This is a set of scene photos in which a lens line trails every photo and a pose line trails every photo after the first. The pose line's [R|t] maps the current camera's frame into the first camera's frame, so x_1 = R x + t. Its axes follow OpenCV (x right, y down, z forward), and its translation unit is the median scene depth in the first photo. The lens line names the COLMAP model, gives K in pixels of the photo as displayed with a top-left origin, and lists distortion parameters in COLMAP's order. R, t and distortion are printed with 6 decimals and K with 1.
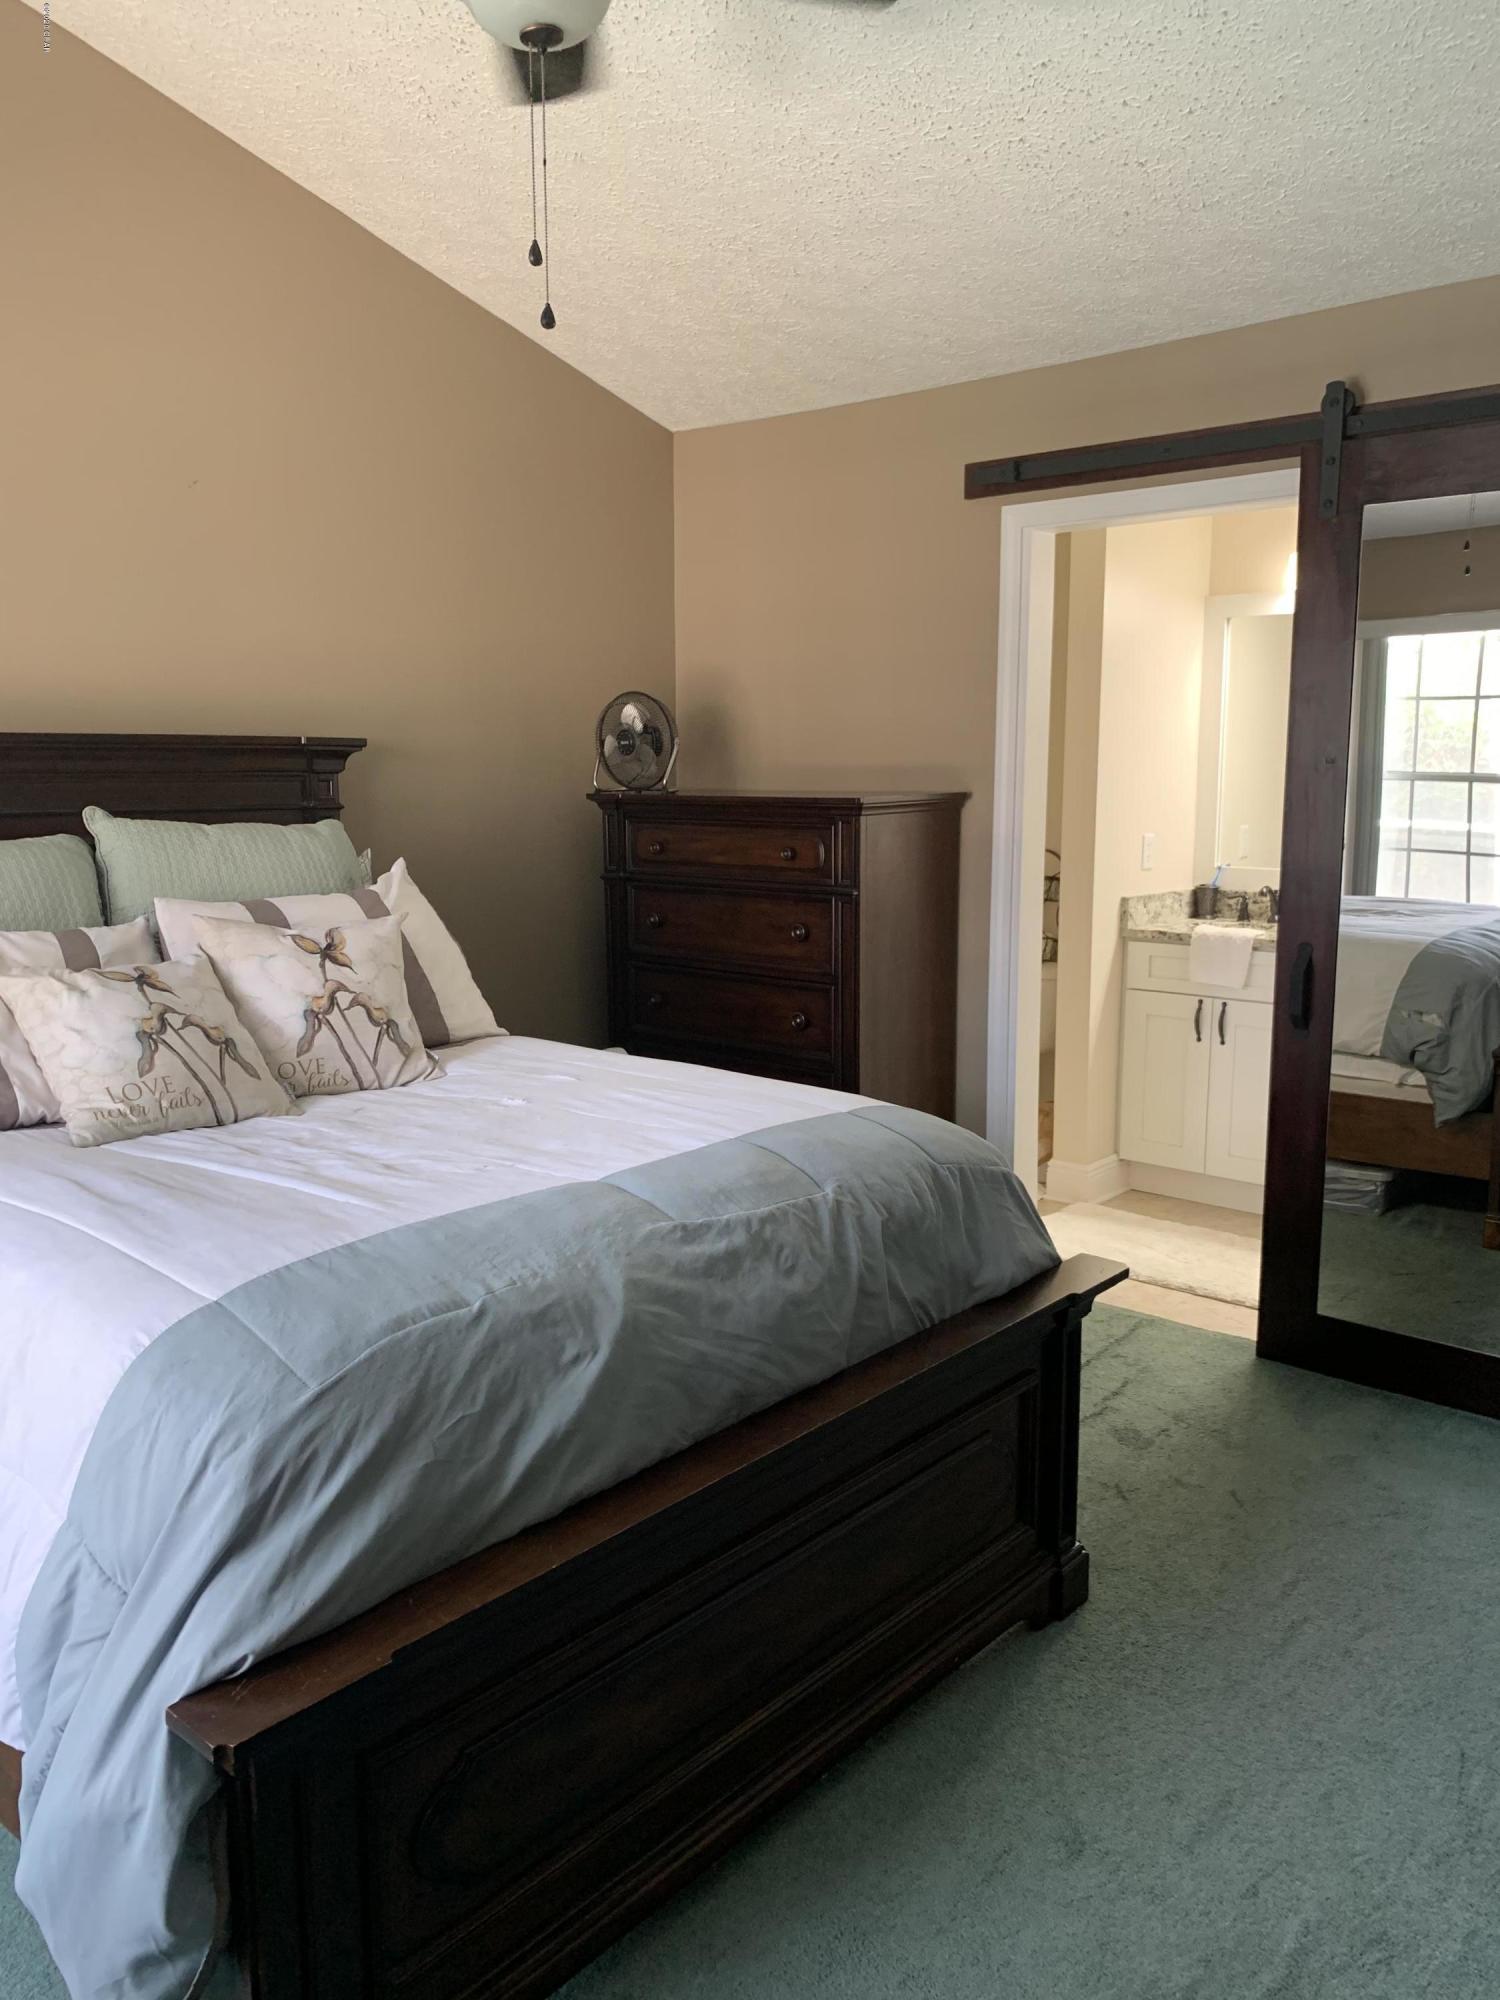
lens RADIAL K [[1536.5, 0, 739.1], [0, 1536.5, 1036.1], [0, 0, 1]] dist [0.008098, -0.001165]
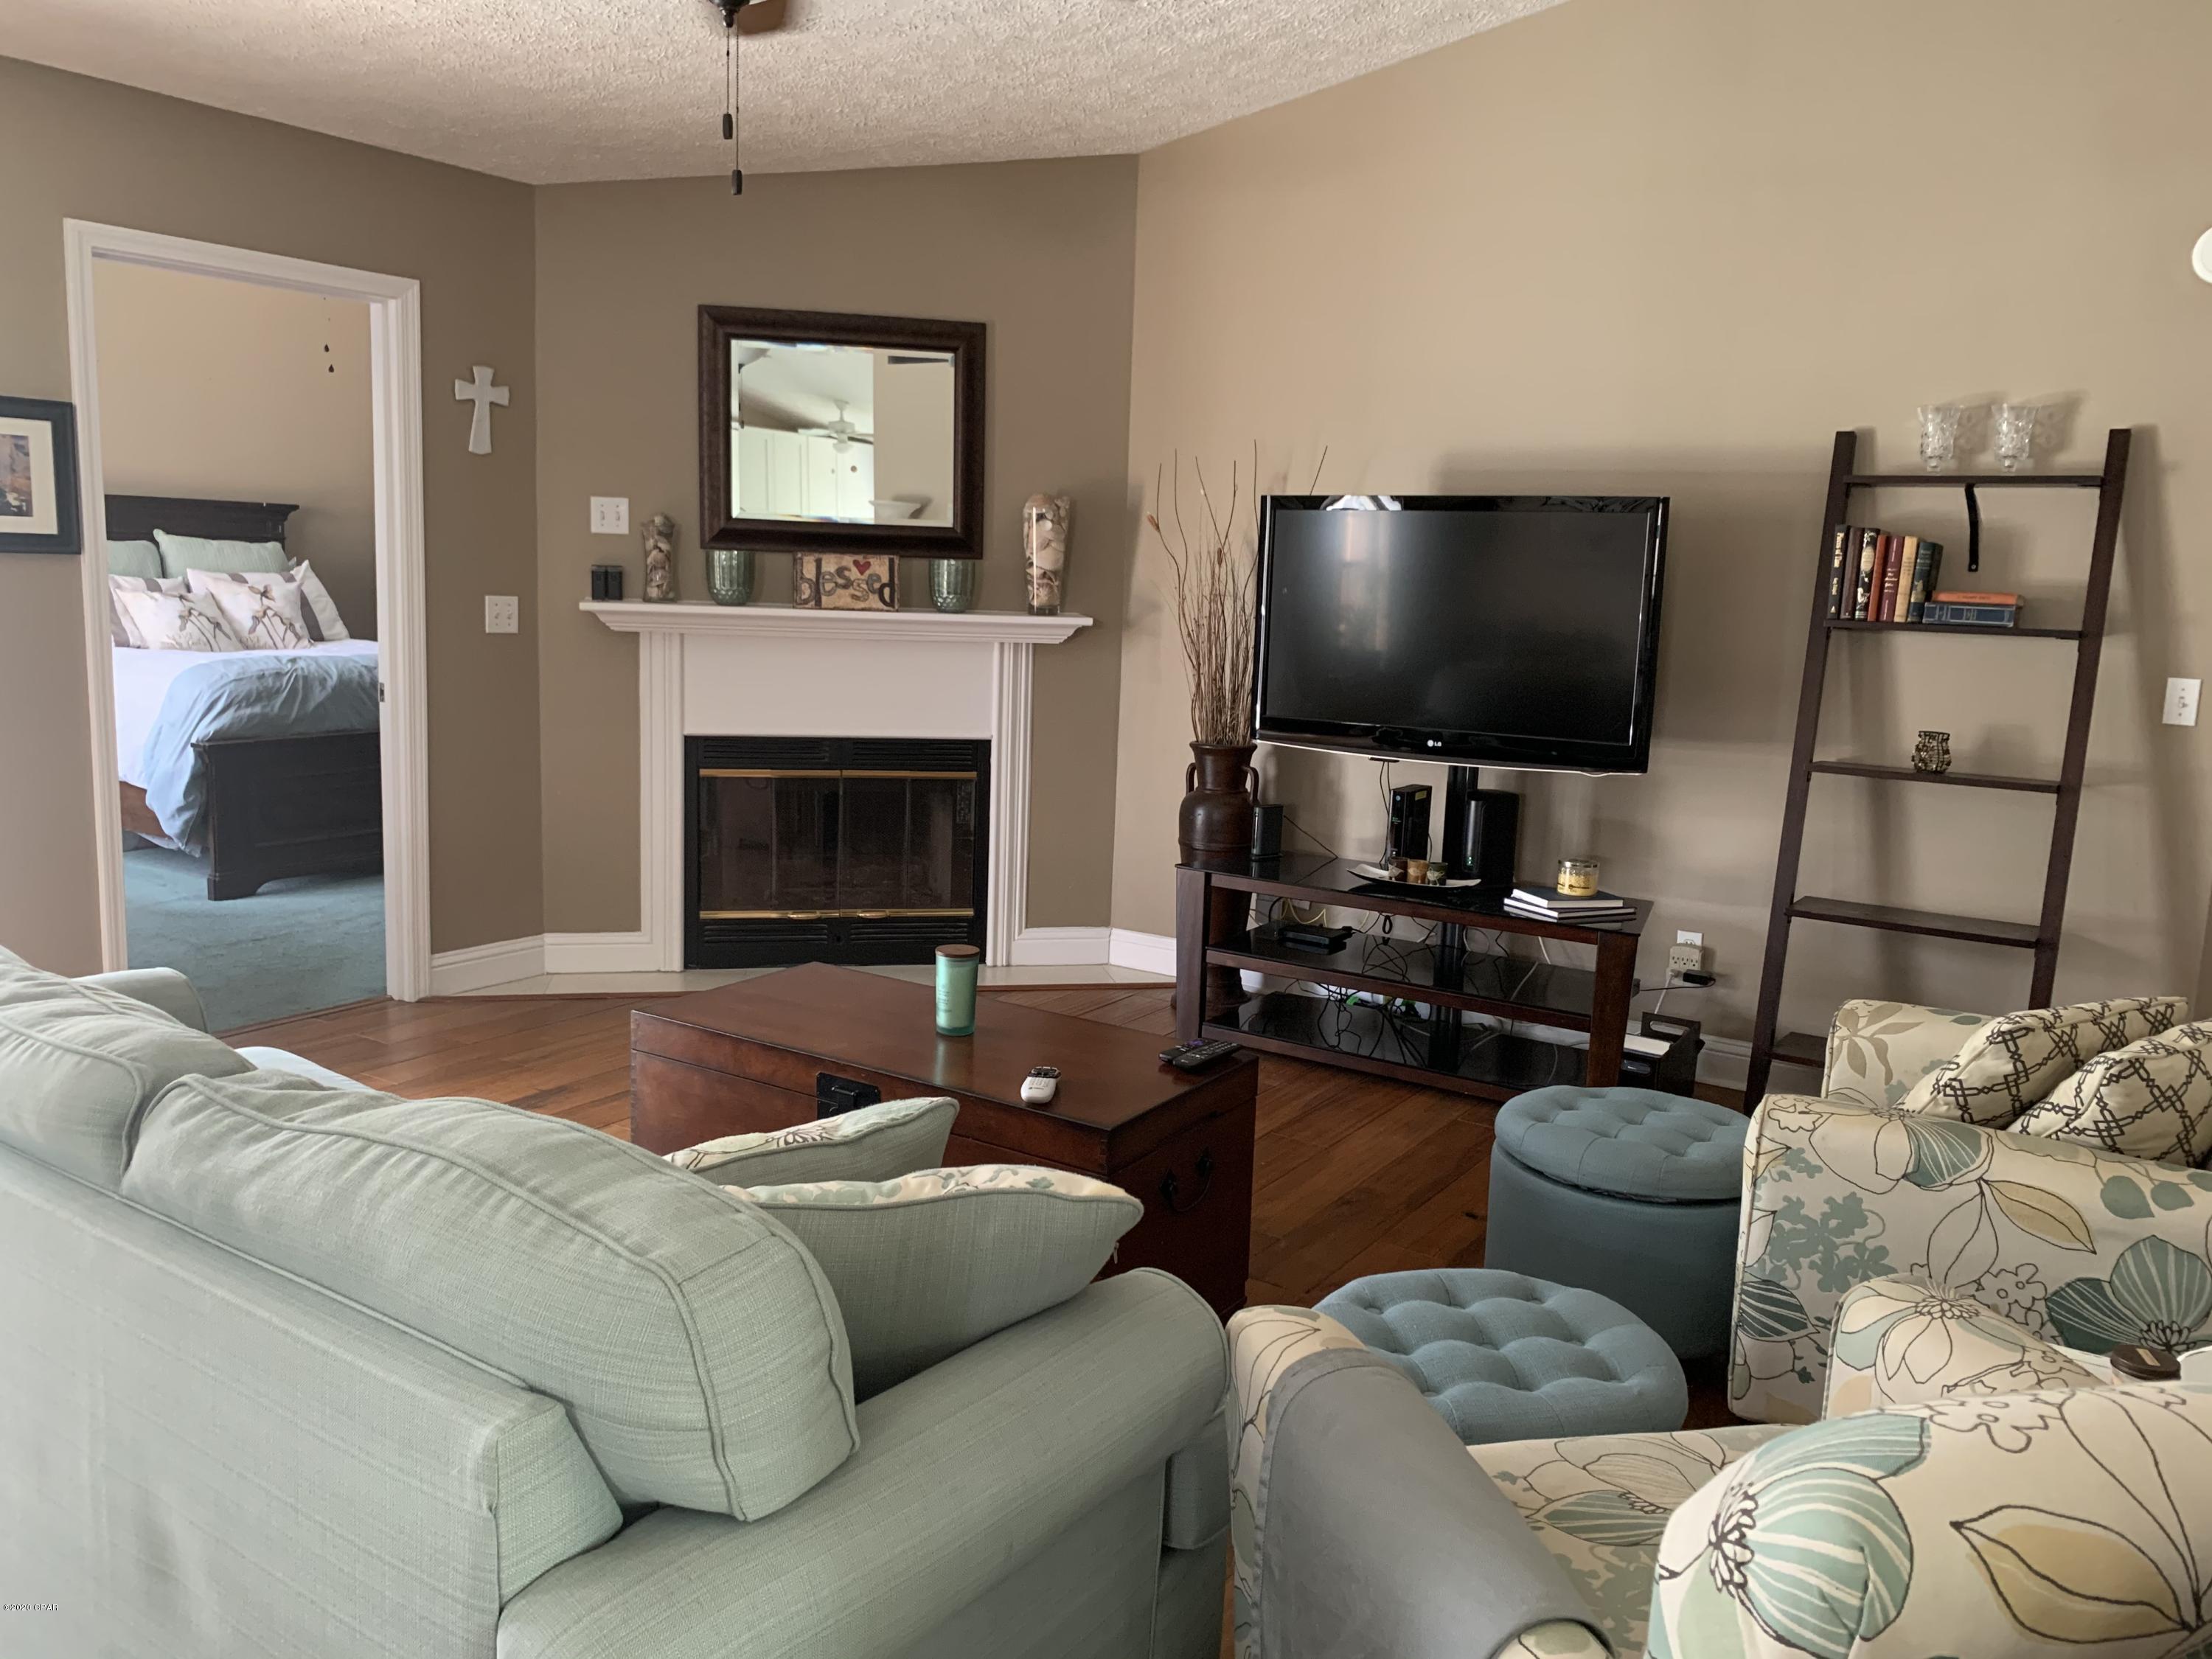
lens RADIAL K [[1714.0, 0, 1104.2], [0, 1714.0, 830.4], [0, 0, 1]] dist [0.000671, 0.005271]
pose [[0.990695, 0.017221, 0.135006, 0.778519], [-0.014985, 0.999734, -0.017561, 0.395035], [-0.135272, 0.015374, 0.990689, -2.093509]]
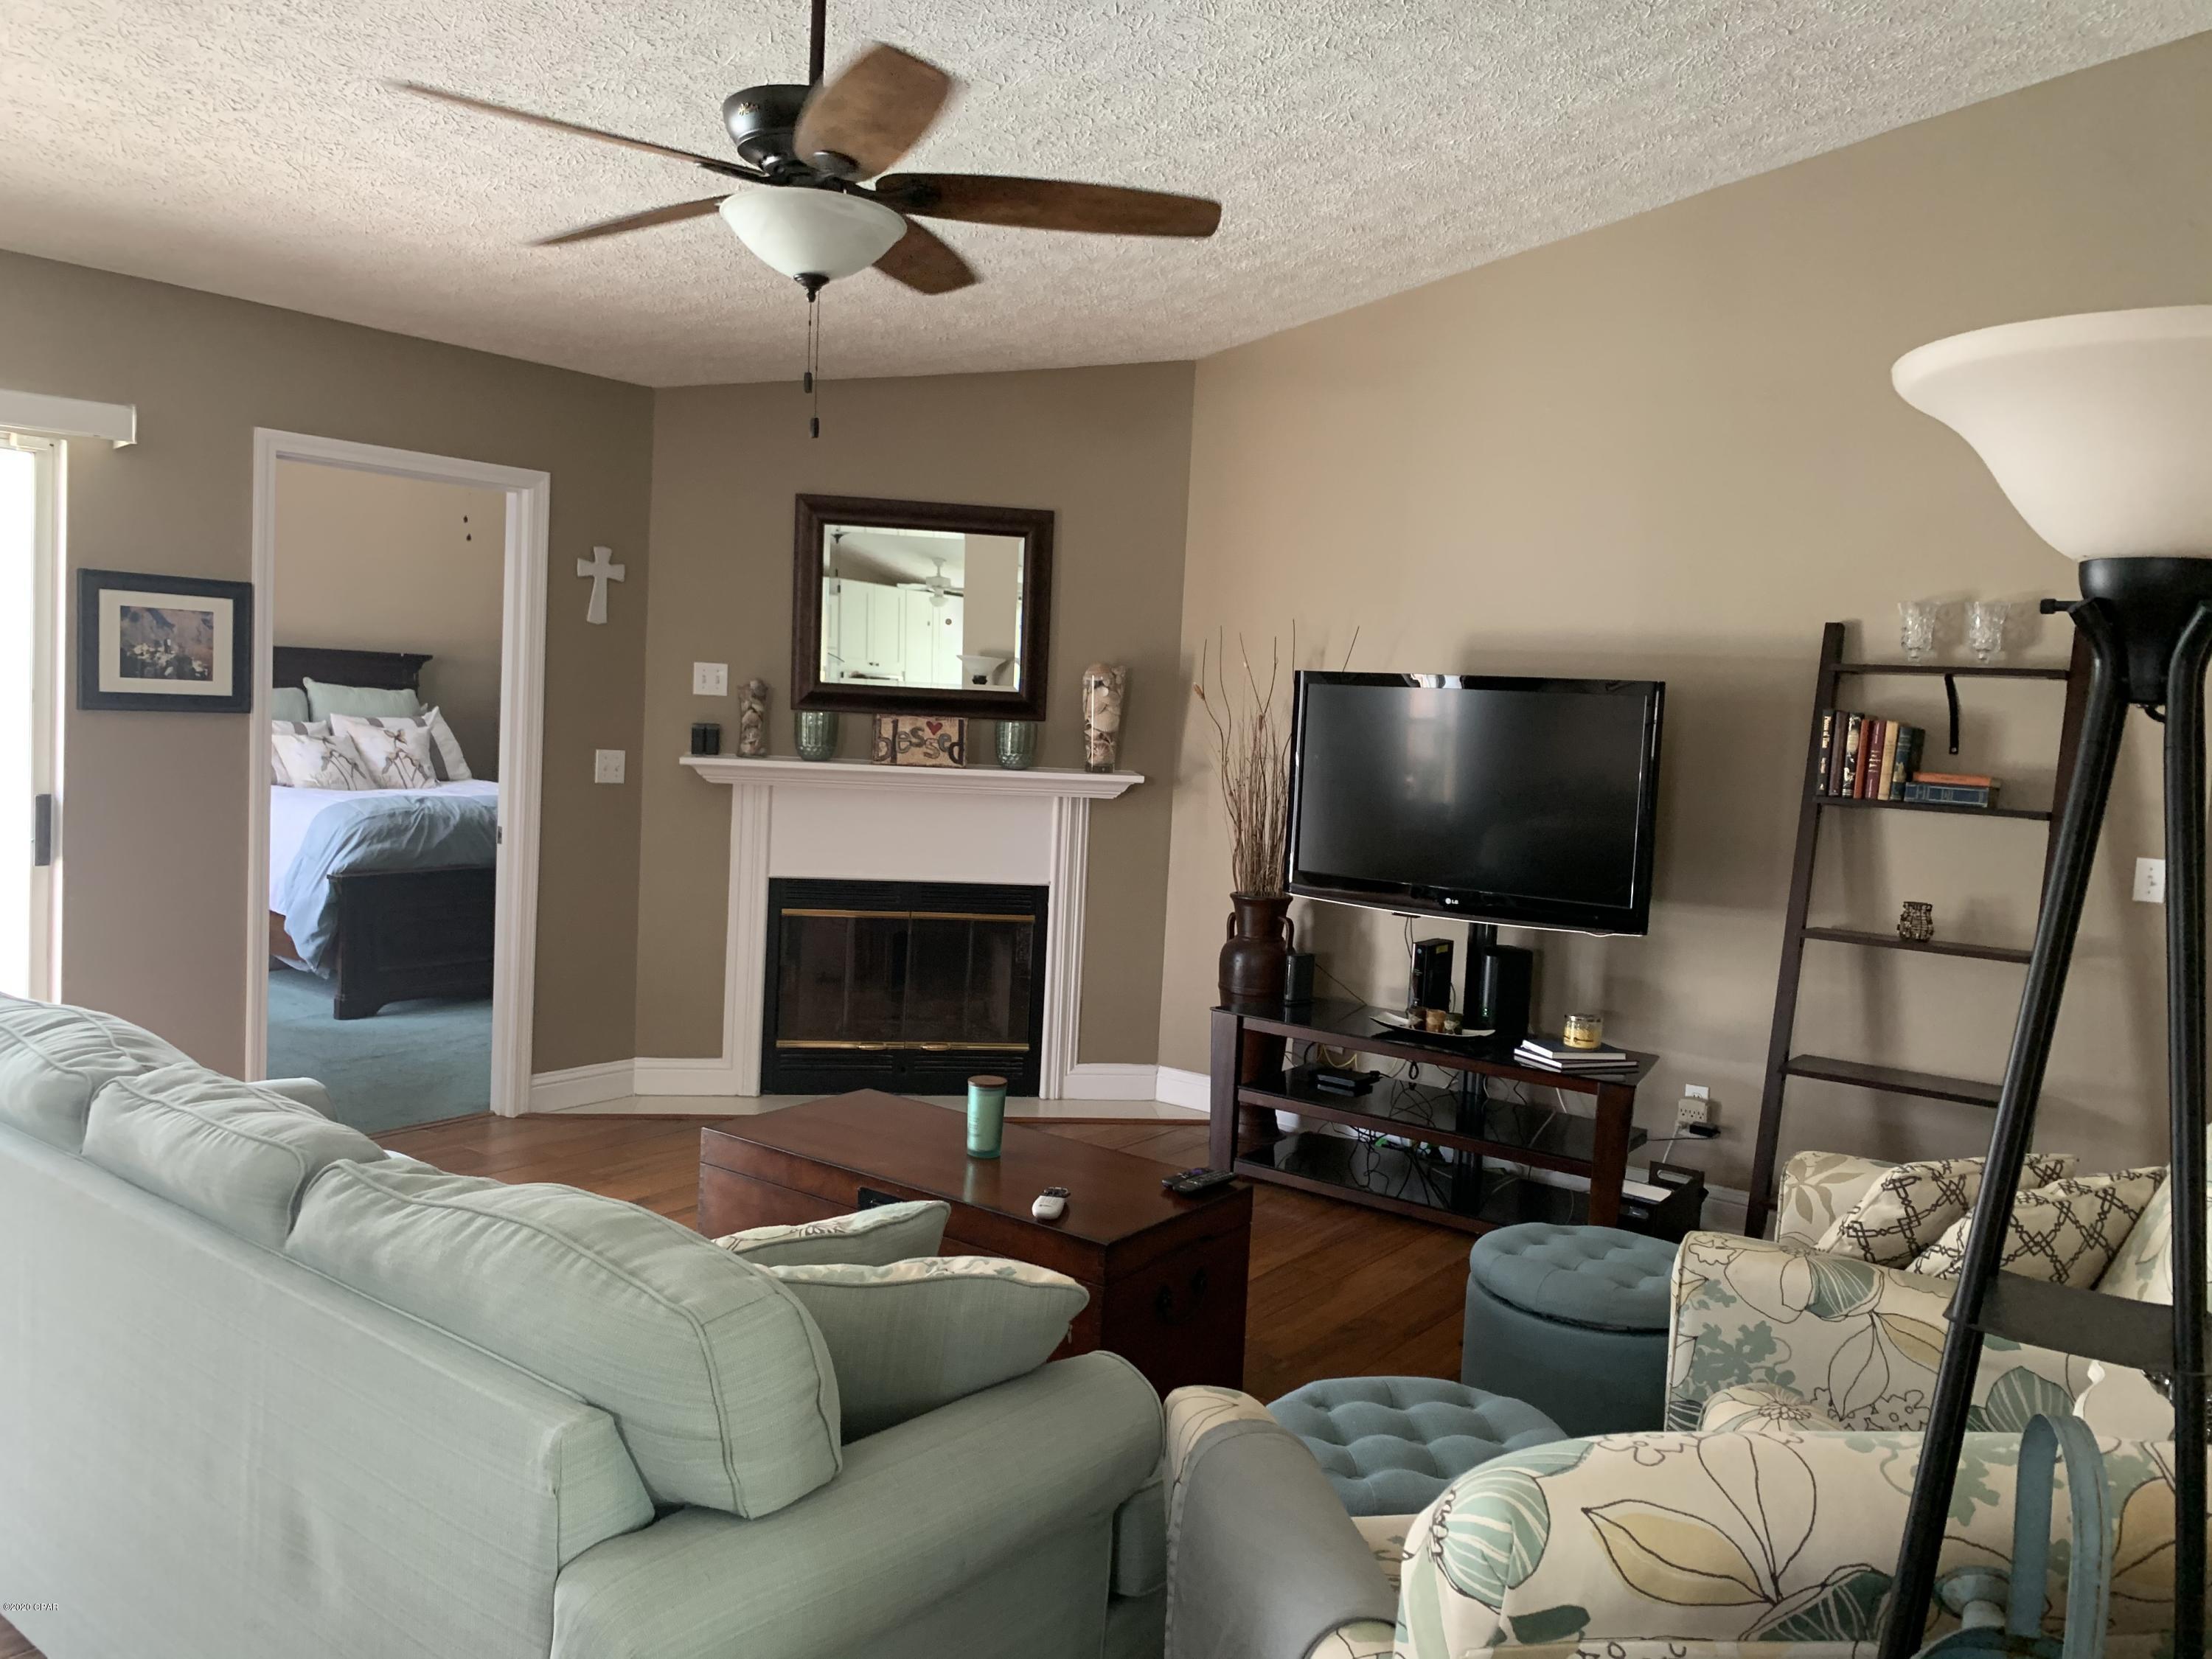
lens RADIAL K [[1722.3, 0, 1099.4], [0, 1722.3, 831.8], [0, 0, 1]] dist [0.000590, -0.000244]
pose [[0.996256, 0.046793, 0.072689, 0.824029], [-0.039809, 0.994707, -0.094728, 0.387567], [-0.076737, 0.091480, 0.992846, -2.280869]]
